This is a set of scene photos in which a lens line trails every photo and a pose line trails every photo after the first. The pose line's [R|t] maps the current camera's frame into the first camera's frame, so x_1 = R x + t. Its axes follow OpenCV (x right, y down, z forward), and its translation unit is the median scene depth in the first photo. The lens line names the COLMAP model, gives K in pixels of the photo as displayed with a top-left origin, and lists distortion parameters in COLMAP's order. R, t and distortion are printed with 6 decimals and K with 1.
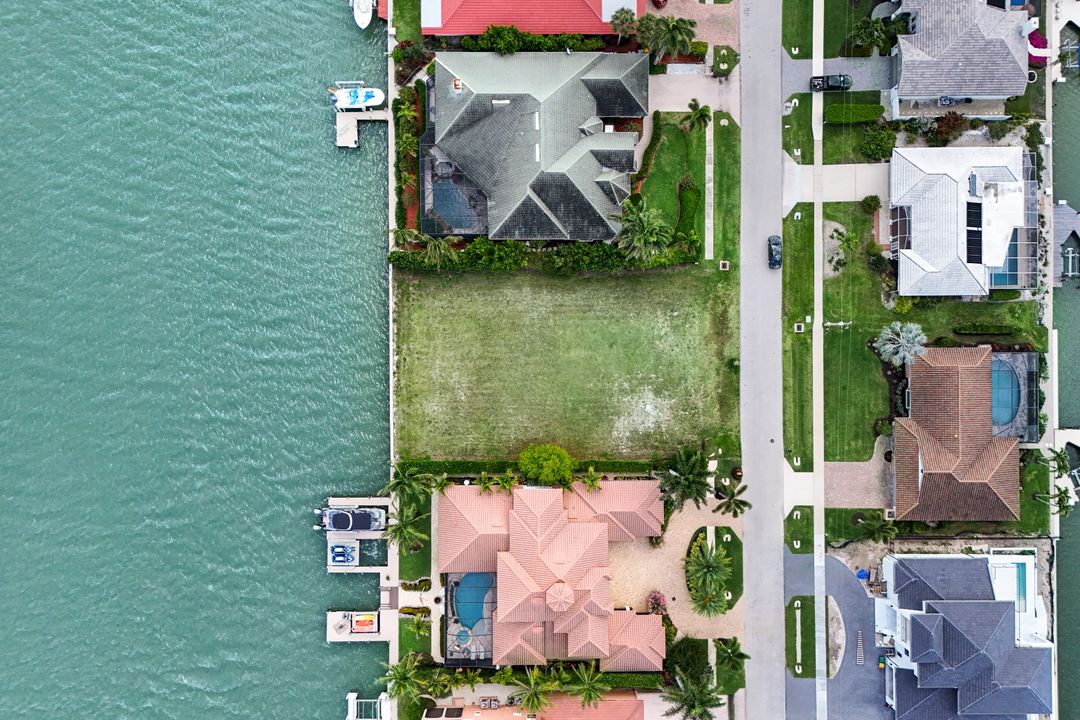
lens RADIAL K [[796.6, 0, 571.5], [0, 796.6, 355.9], [0, 0, 1]] dist [-0.000483, -0.000737]
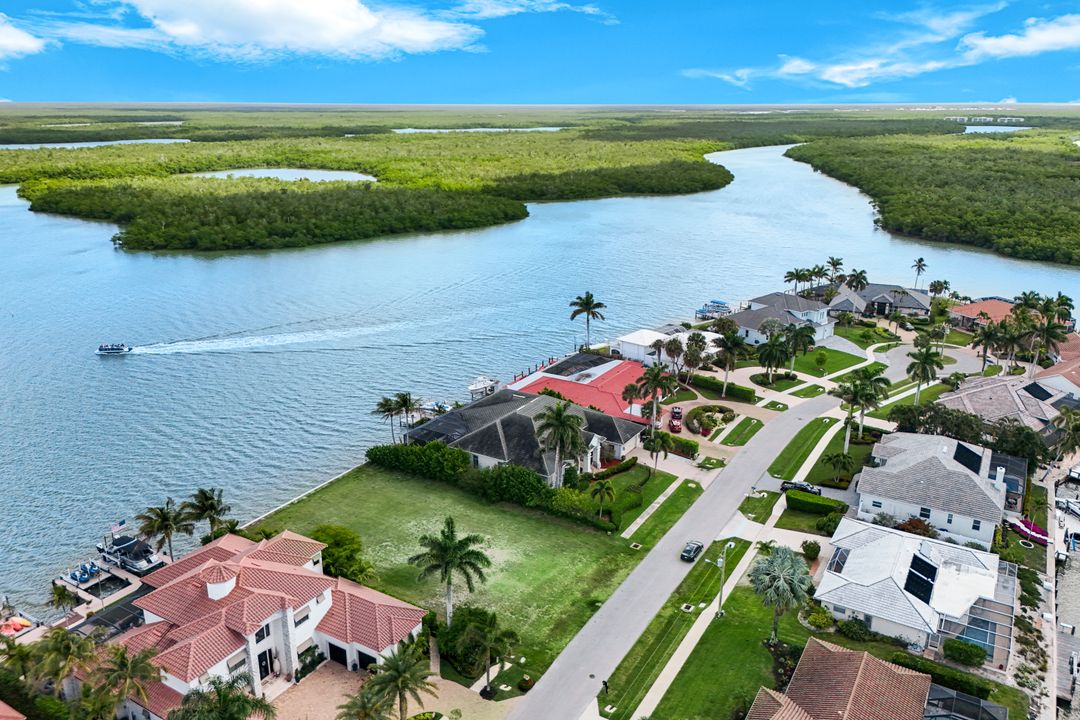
lens RADIAL K [[796.6, 0, 571.5], [0, 796.6, 355.9], [0, 0, 1]] dist [-0.000483, -0.000737]
pose [[0.869890, 0.124780, -0.477201, 0.541164], [-0.492833, 0.259413, -0.830554, 0.634625], [0.020155, 0.957672, 0.287157, 0.520810]]
